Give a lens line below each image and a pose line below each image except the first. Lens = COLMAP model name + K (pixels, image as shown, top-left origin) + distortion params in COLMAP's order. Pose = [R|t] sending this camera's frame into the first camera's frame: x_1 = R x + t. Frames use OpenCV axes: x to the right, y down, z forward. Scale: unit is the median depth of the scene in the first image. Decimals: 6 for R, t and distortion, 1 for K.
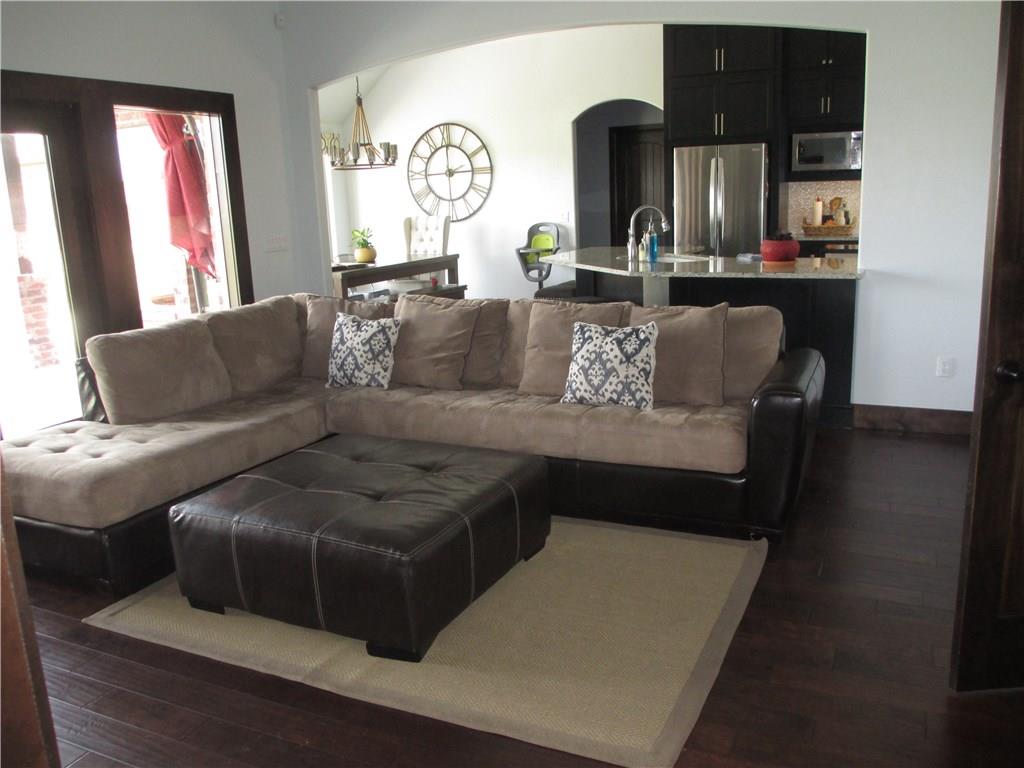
lens RADIAL K [[848.0, 0, 510.5], [0, 848.0, 377.5], [0, 0, 1]] dist [-0.076733, 0.040185]
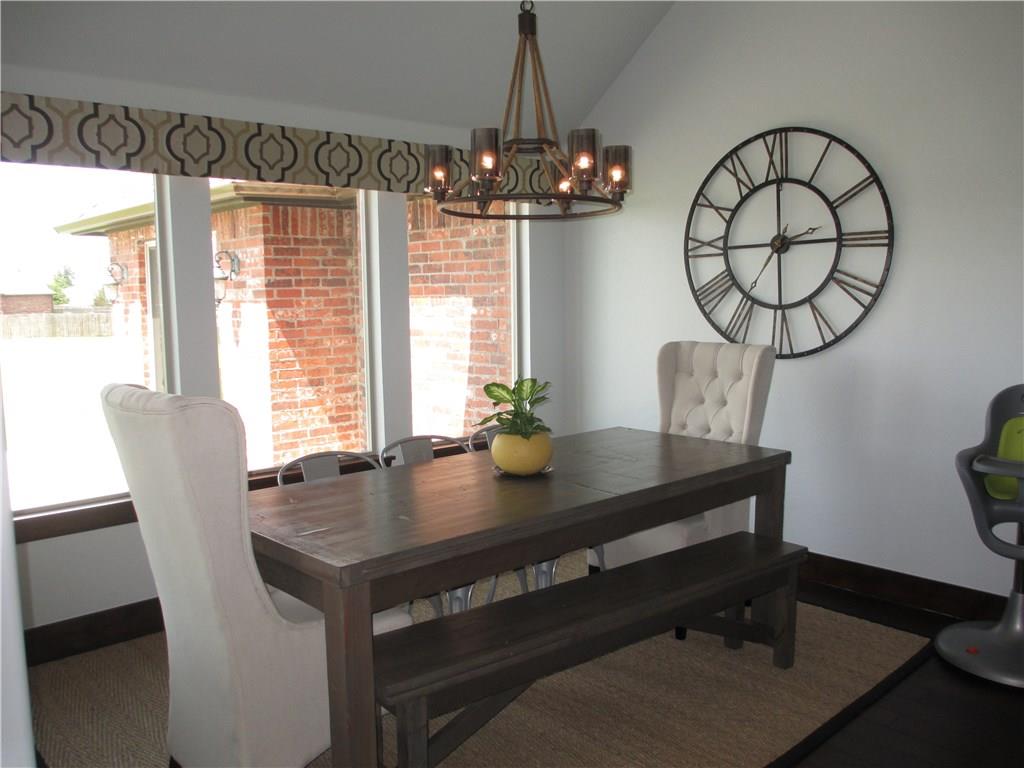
lens RADIAL K [[848.0, 0, 510.5], [0, 848.0, 377.5], [0, 0, 1]] dist [-0.076733, 0.040185]
pose [[0.929832, 0.070314, -0.361204, -0.041673], [-0.104786, 0.991530, -0.076729, -0.129617], [0.352750, 0.109194, 0.929325, 0.569299]]
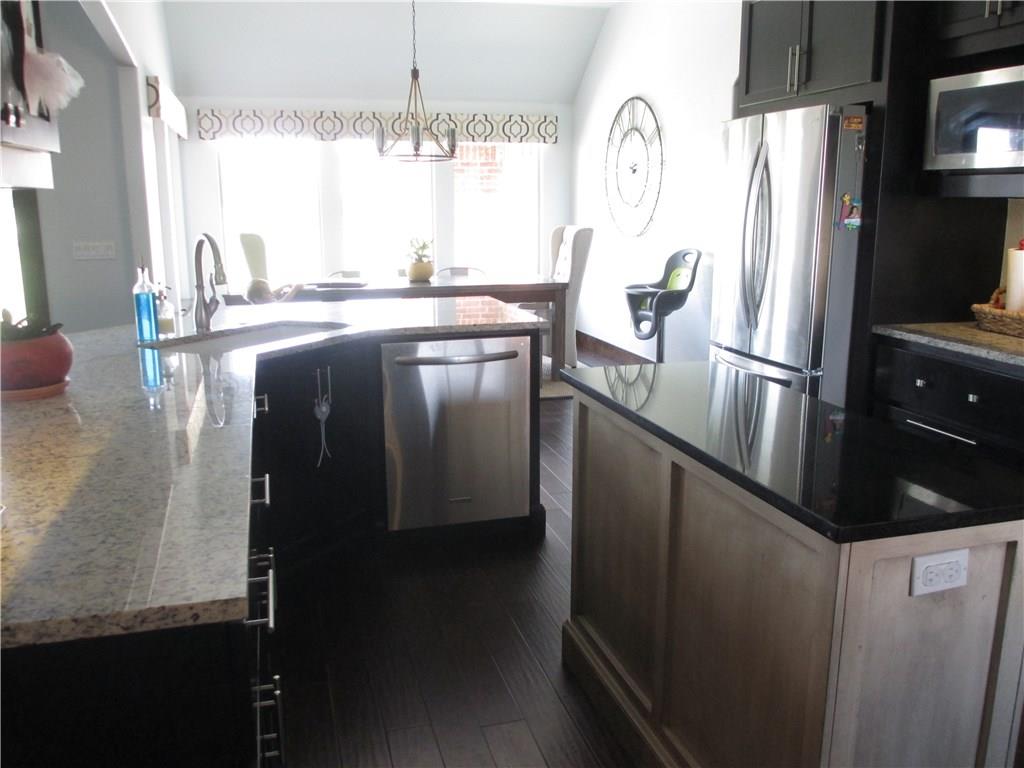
lens RADIAL K [[848.0, 0, 510.5], [0, 848.0, 377.5], [0, 0, 1]] dist [-0.076733, 0.040185]
pose [[0.665107, 0.191408, -0.721800, 0.401738], [-0.179832, 0.979200, 0.093958, -0.120020], [0.724771, 0.067310, 0.685694, 0.460148]]
